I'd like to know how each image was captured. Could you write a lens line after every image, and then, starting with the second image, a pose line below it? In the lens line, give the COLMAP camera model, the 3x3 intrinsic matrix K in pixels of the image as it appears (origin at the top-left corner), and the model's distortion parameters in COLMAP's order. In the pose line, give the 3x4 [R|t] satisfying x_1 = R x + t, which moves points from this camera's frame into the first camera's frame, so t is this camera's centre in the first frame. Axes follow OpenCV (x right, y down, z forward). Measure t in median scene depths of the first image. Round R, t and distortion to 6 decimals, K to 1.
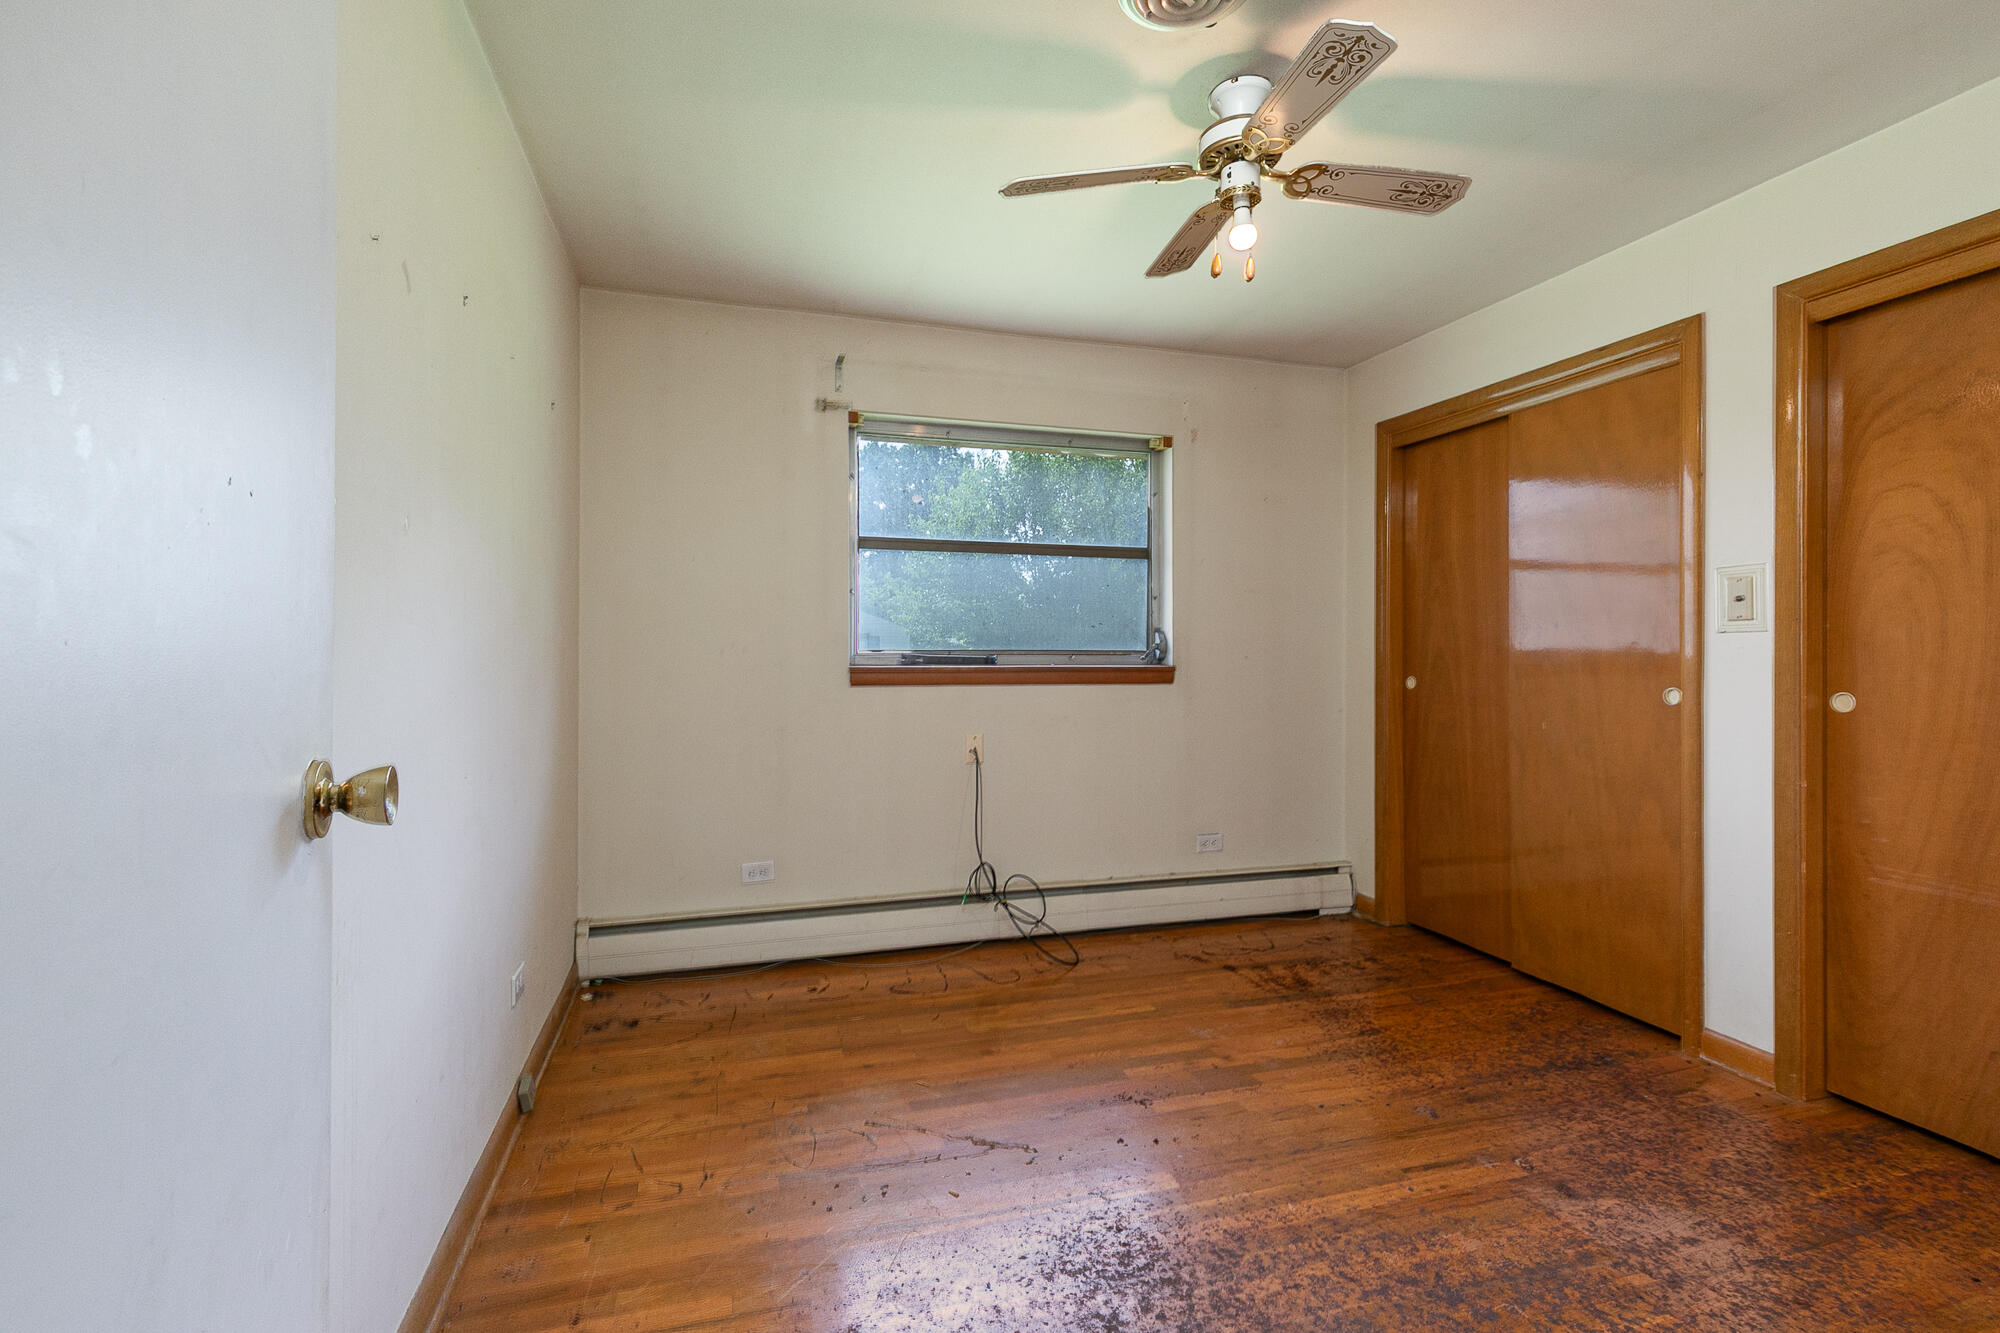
lens RADIAL K [[921.5, 0, 1005.3], [0, 921.5, 646.3], [0, 0, 1]] dist [0.005890, -0.000806]
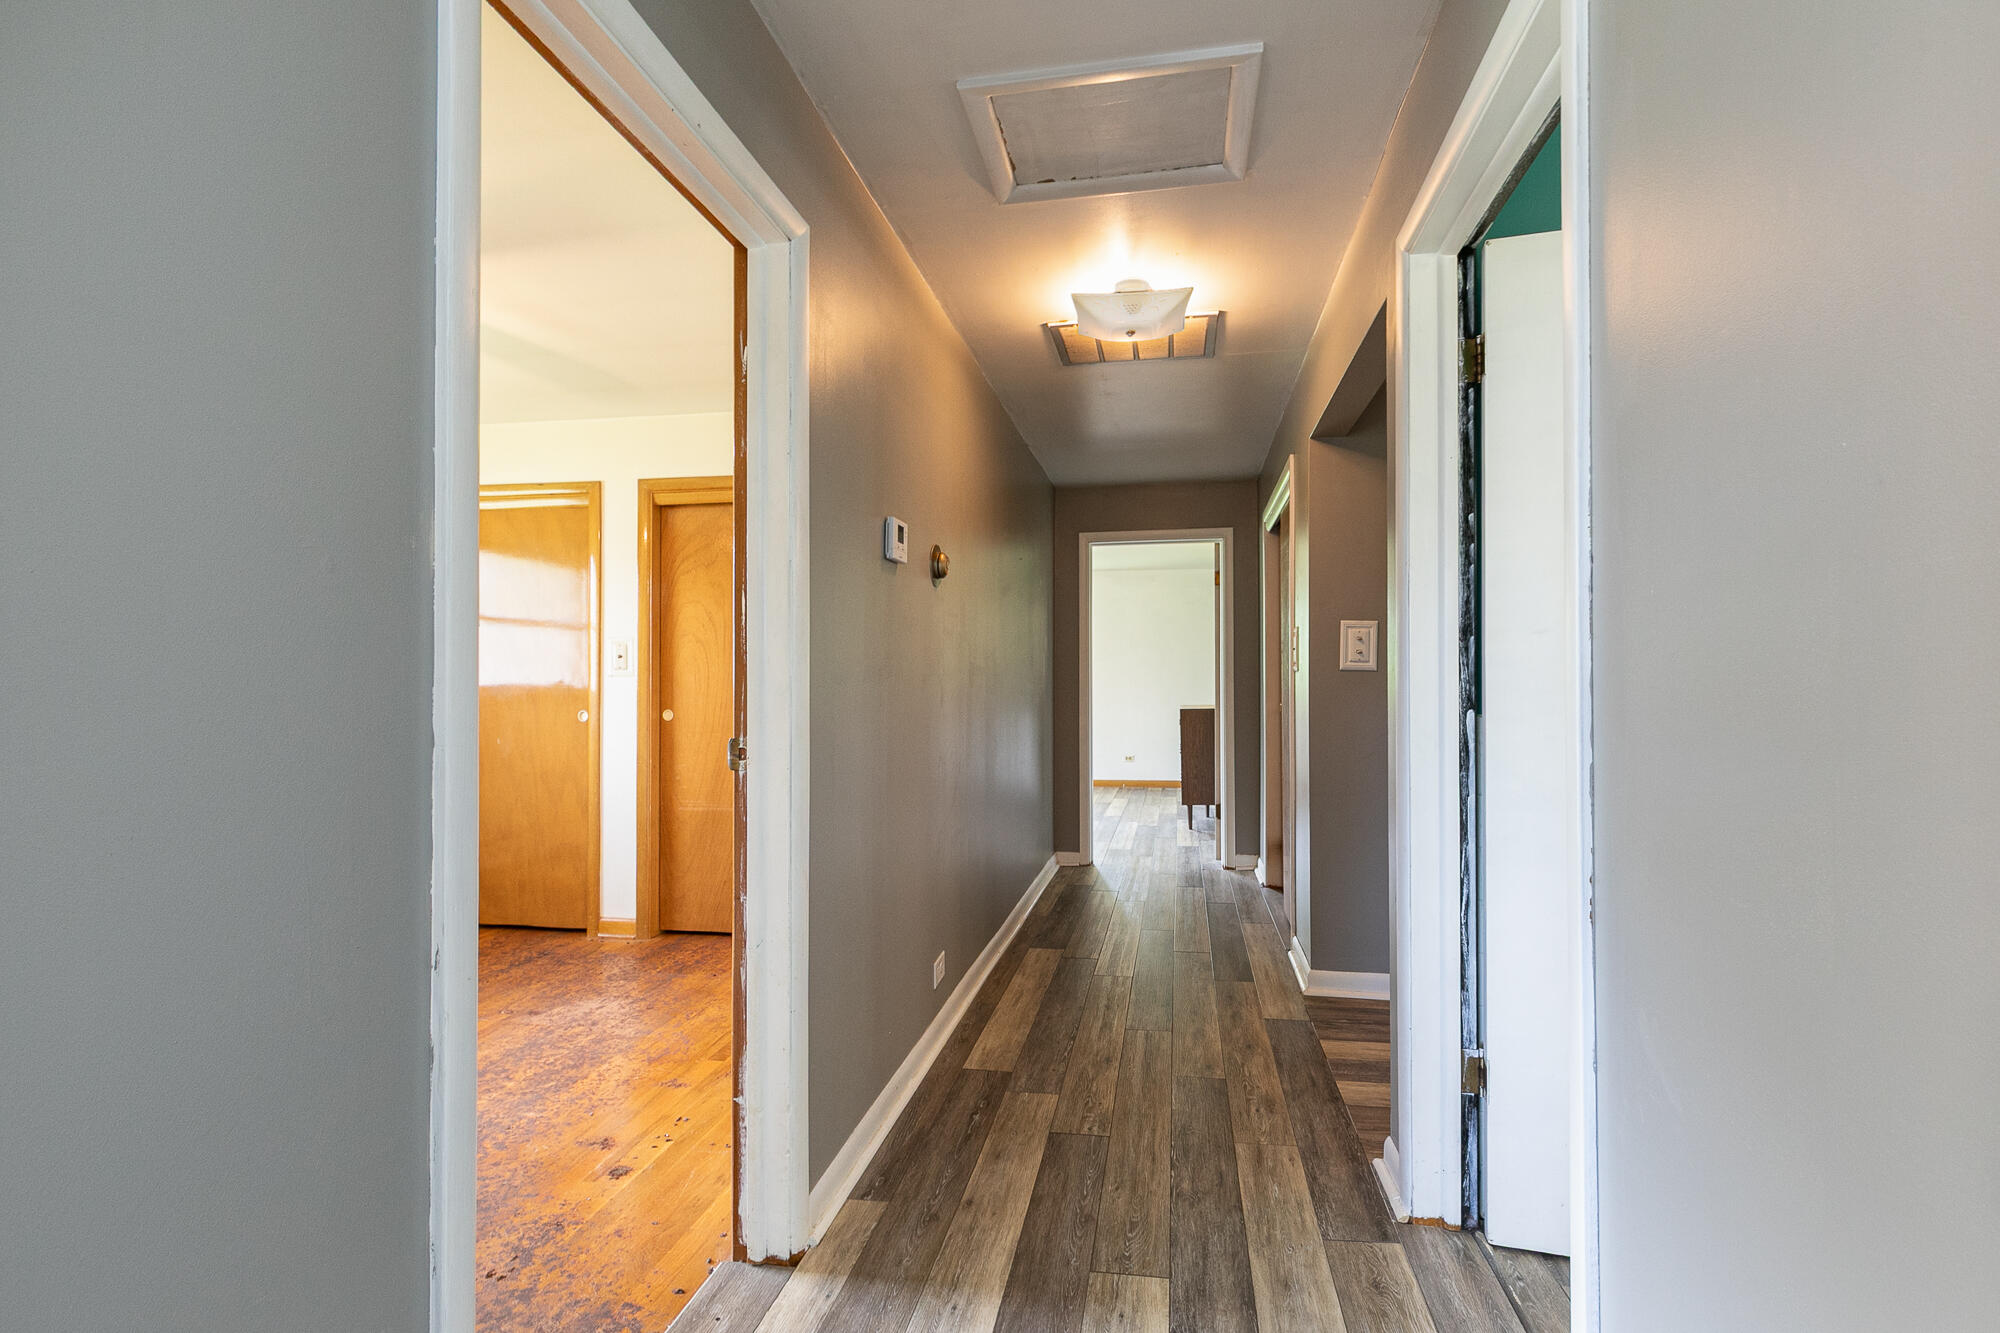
lens RADIAL K [[921.5, 0, 1021.0], [0, 921.5, 663.6], [0, 0, 1]] dist [0.005890, -0.000806]
pose [[0.454850, 0.014898, 0.890443, -0.427109], [0.002582, 0.999834, -0.018047, -0.005766], [-0.890564, 0.010508, 0.454736, -0.478203]]
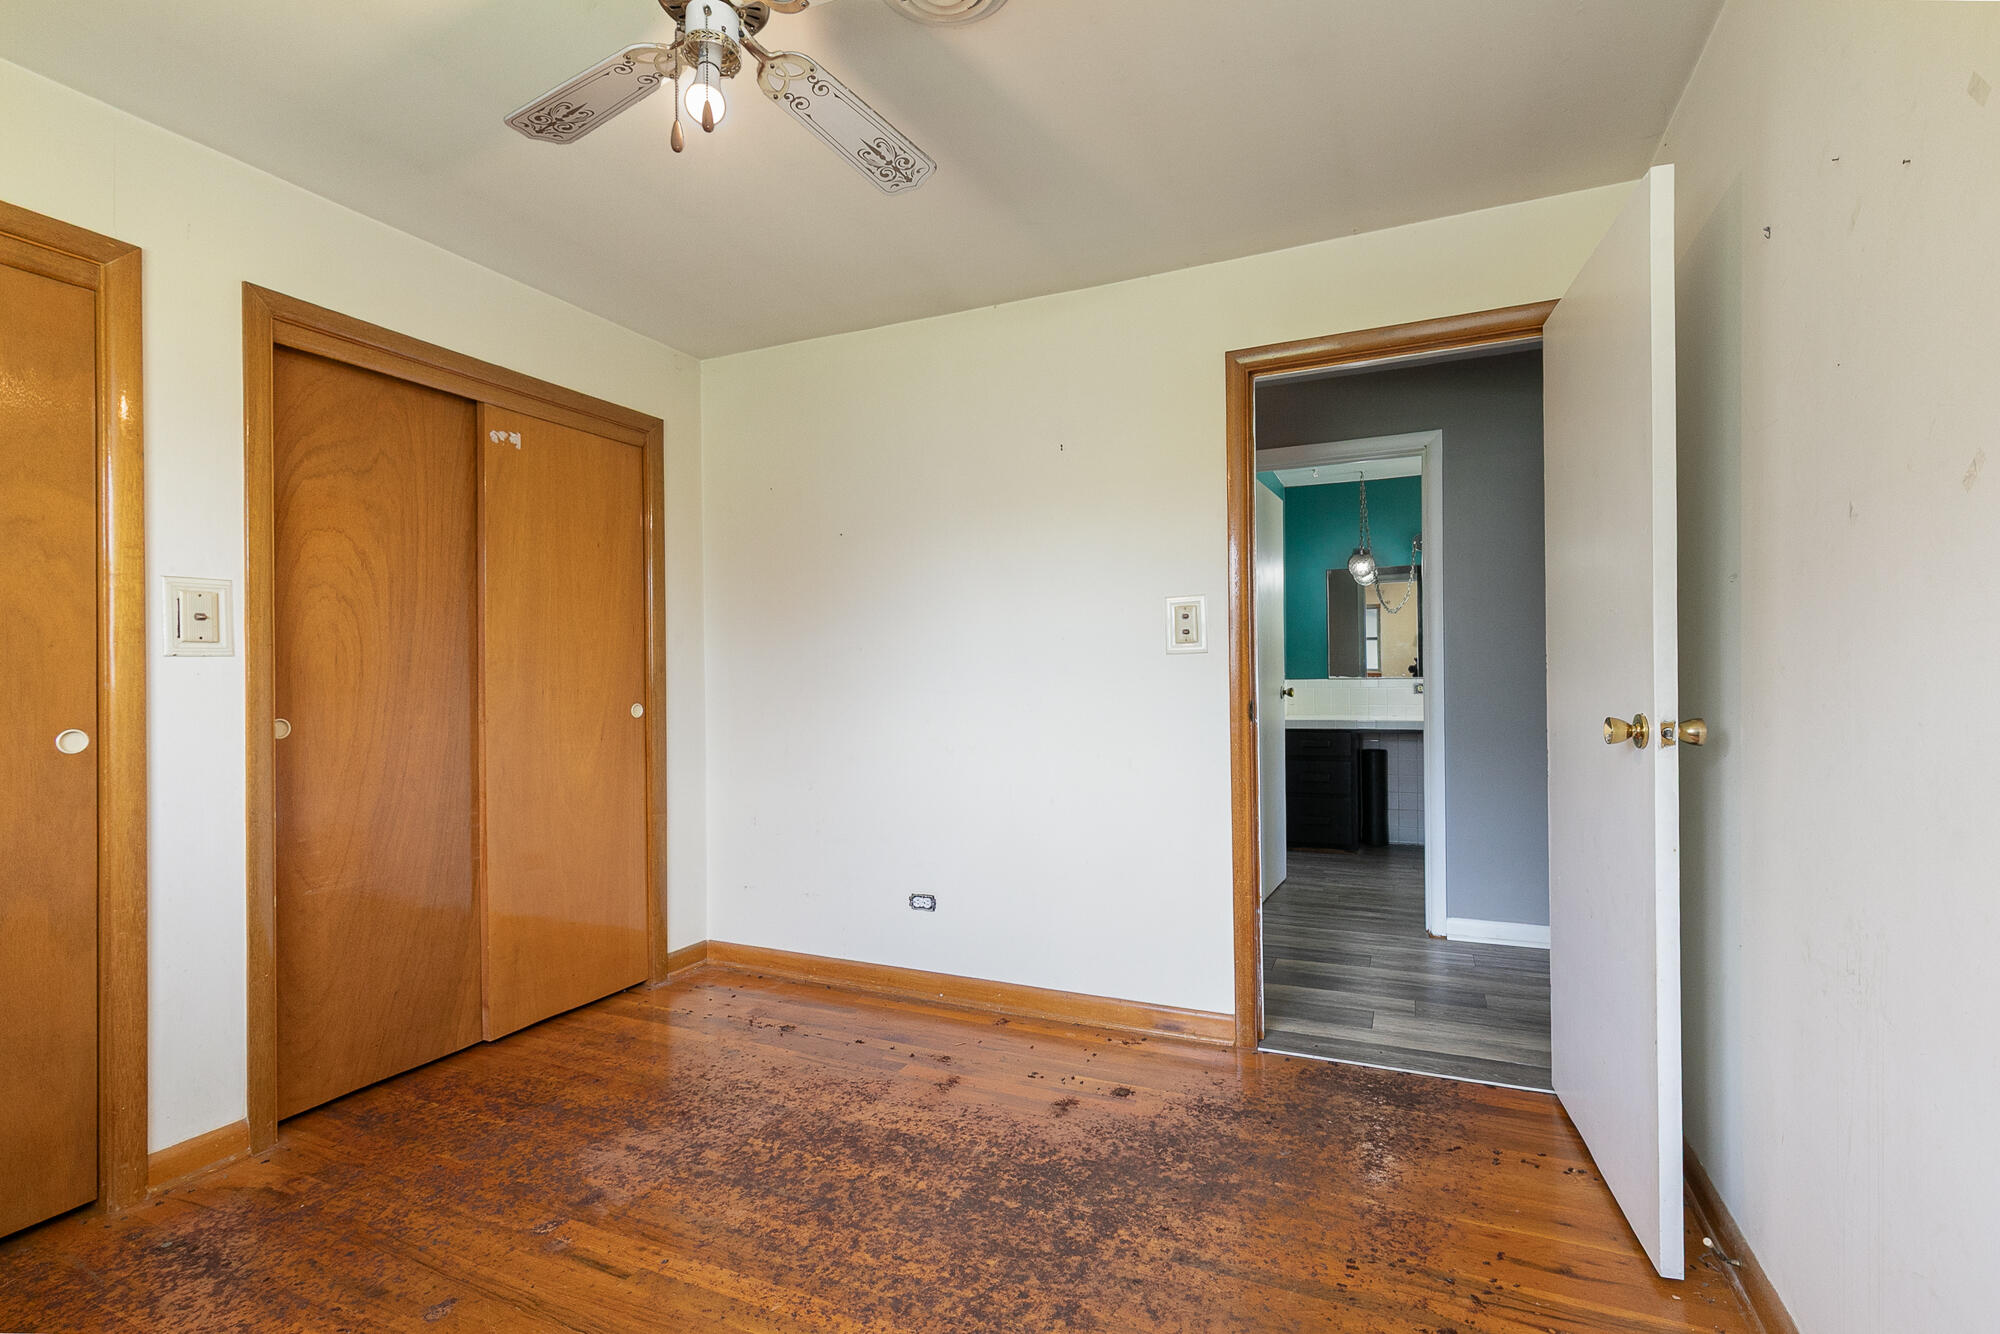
lens RADIAL K [[921.5, 0, 1010.6], [0, 921.5, 676.2], [0, 0, 1]] dist [0.005890, -0.000806]
pose [[-0.755808, 0.006628, 0.654760, -0.373325], [0.006610, 0.999975, -0.002492, 0.012093], [-0.654760, 0.002445, -0.755833, 1.300604]]
